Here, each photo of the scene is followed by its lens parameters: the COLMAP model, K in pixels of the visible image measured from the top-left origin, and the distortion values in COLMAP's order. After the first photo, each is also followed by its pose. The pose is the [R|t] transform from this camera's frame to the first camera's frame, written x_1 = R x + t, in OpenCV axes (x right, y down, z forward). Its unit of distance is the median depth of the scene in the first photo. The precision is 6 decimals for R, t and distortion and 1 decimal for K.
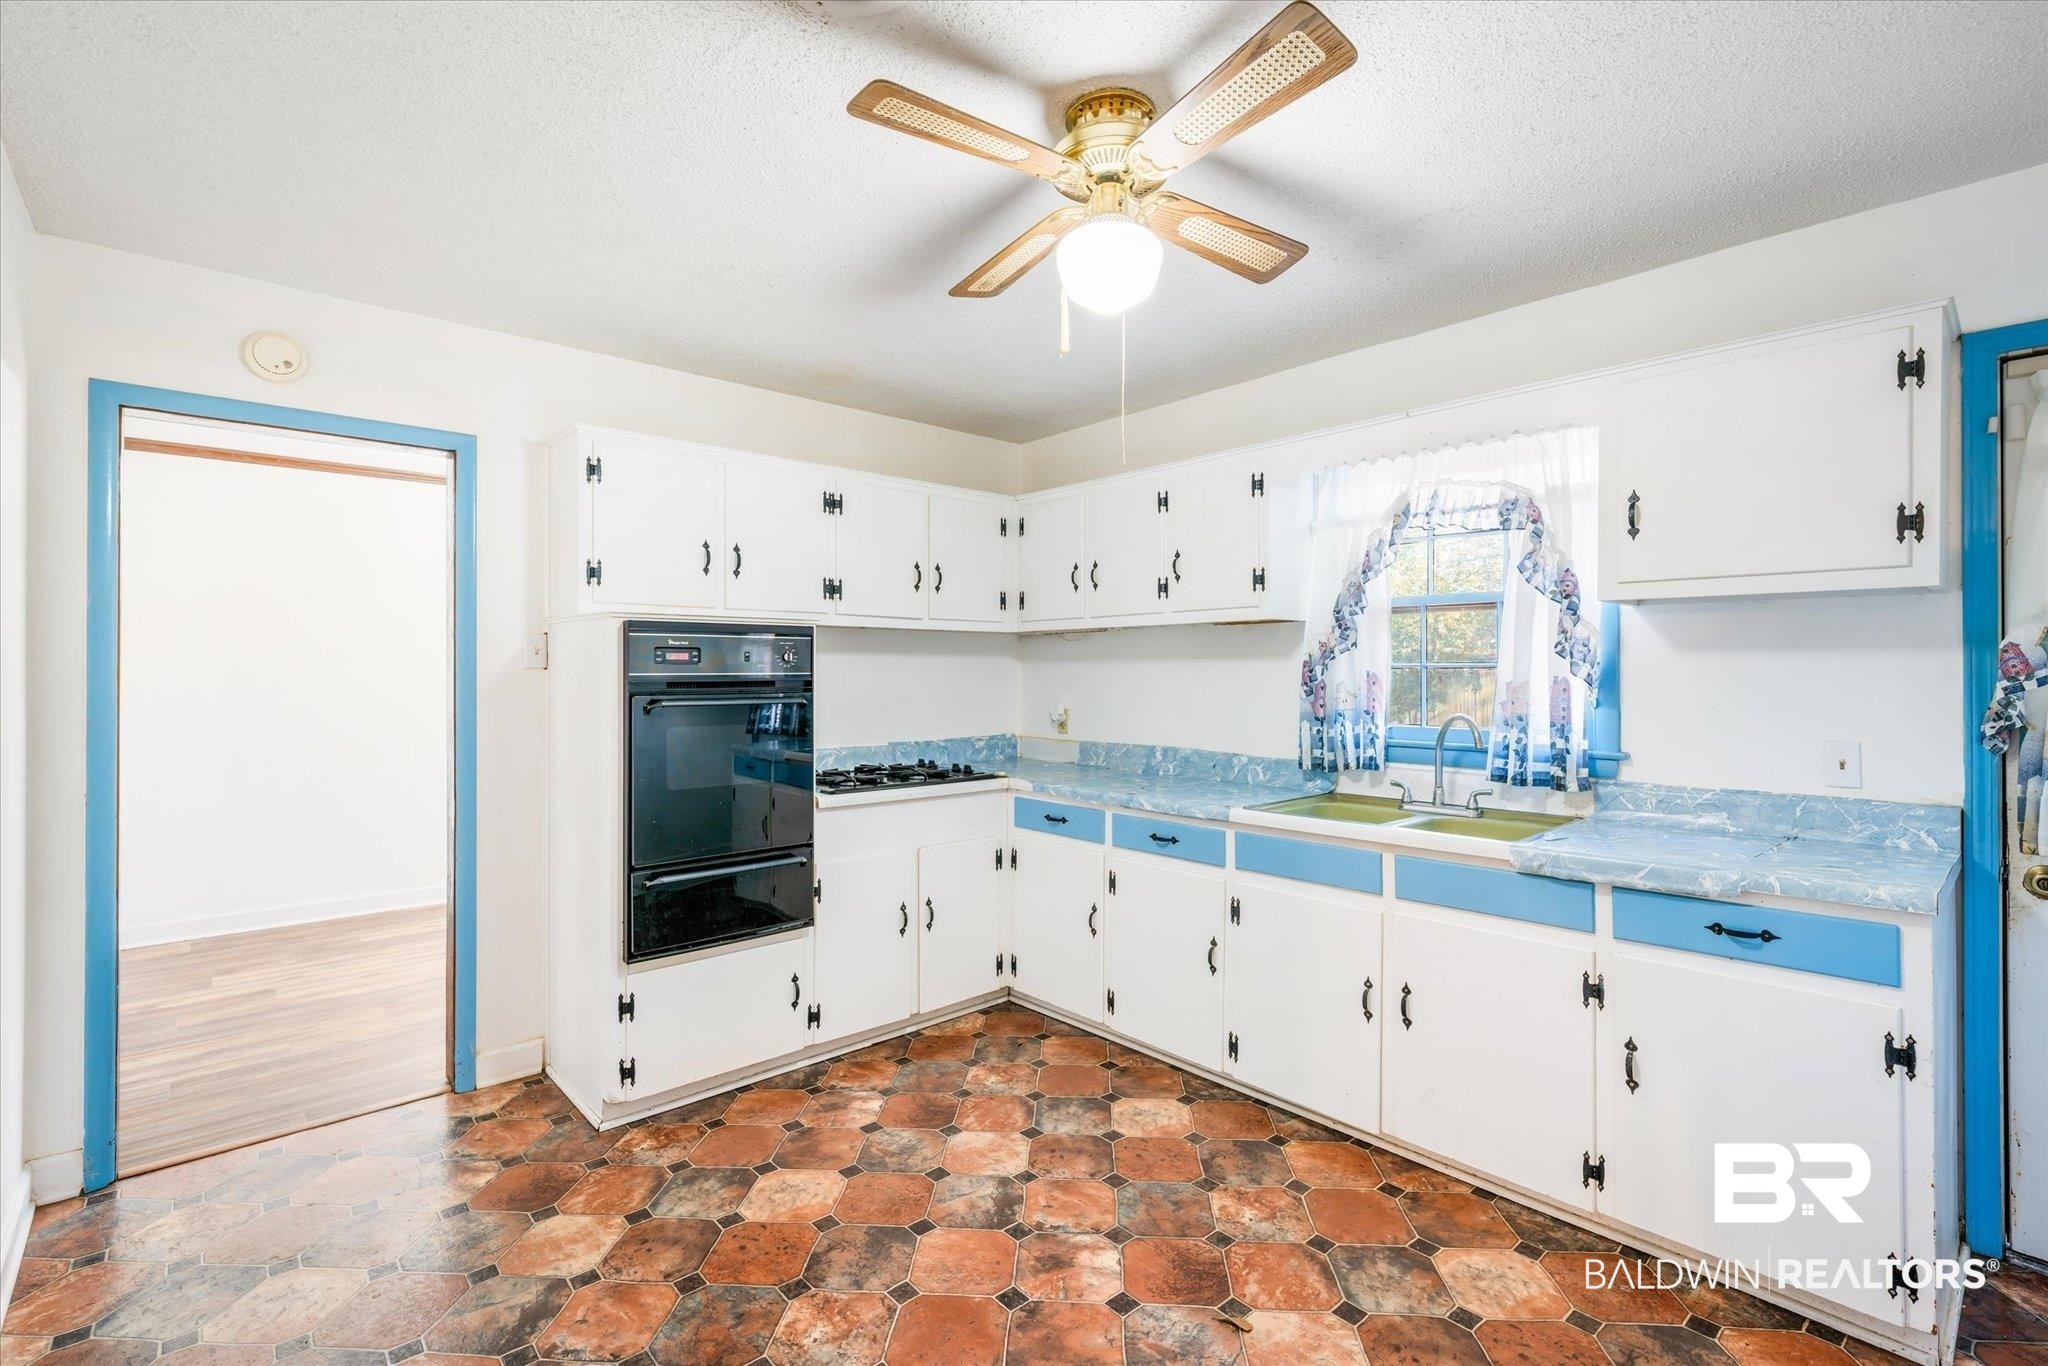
lens RADIAL K [[917.2, 0, 1027.0], [0, 917.2, 673.9], [0, 0, 1]] dist [-0.002875, -0.000143]
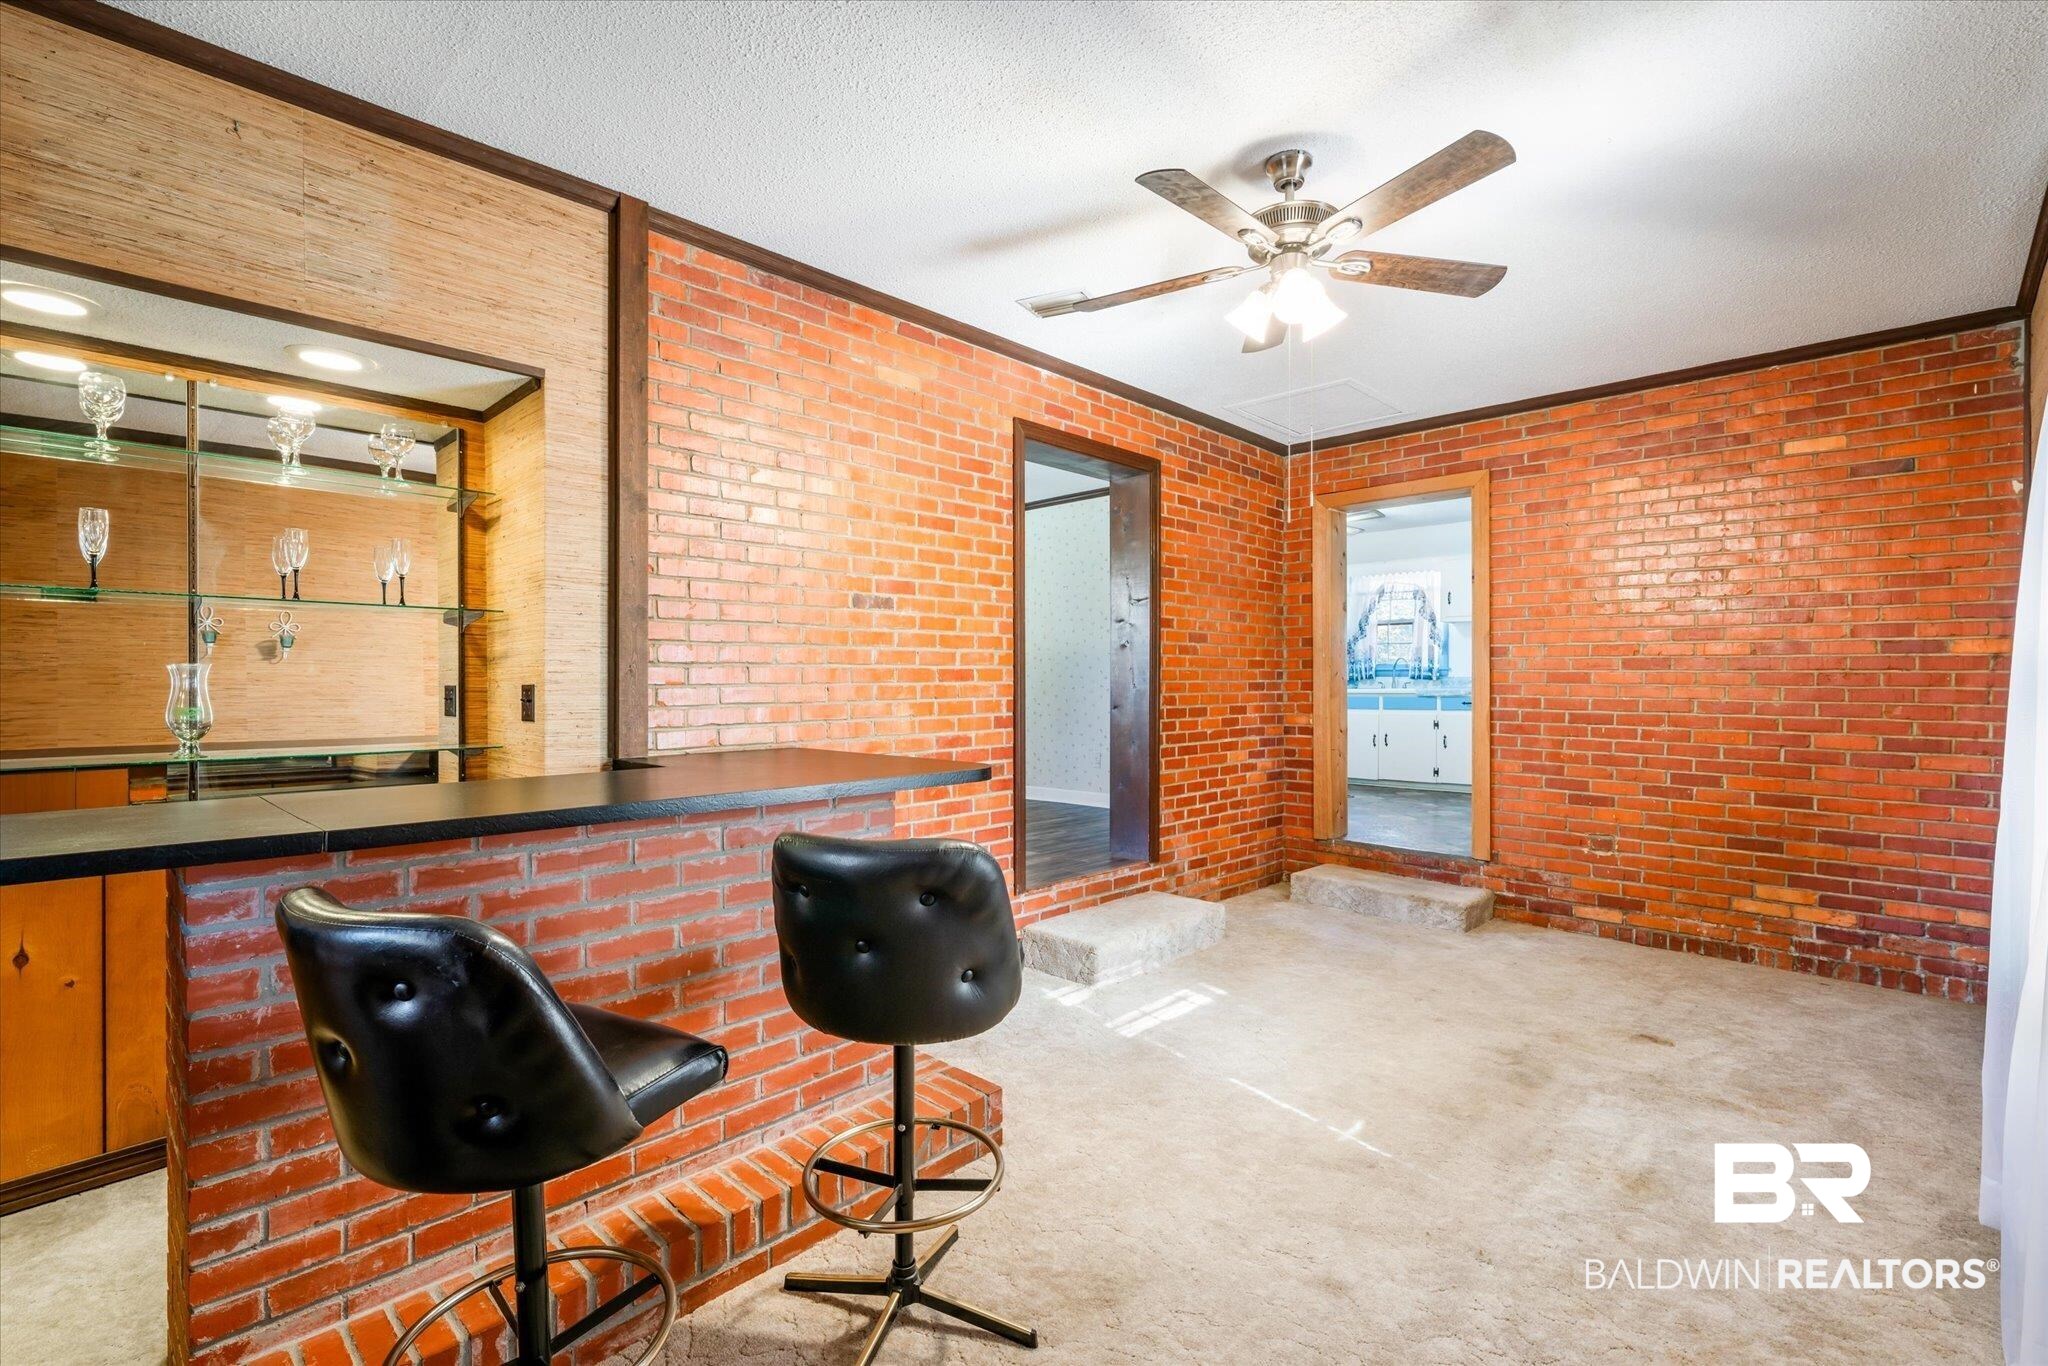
lens RADIAL K [[917.2, 0, 1022.3], [0, 917.2, 679.8], [0, 0, 1]] dist [-0.002875, -0.000143]
pose [[0.998007, -0.002212, 0.063063, -1.068073], [0.001931, 0.999988, 0.004507, 0.108235], [-0.063072, -0.004376, 0.997999, -2.149031]]
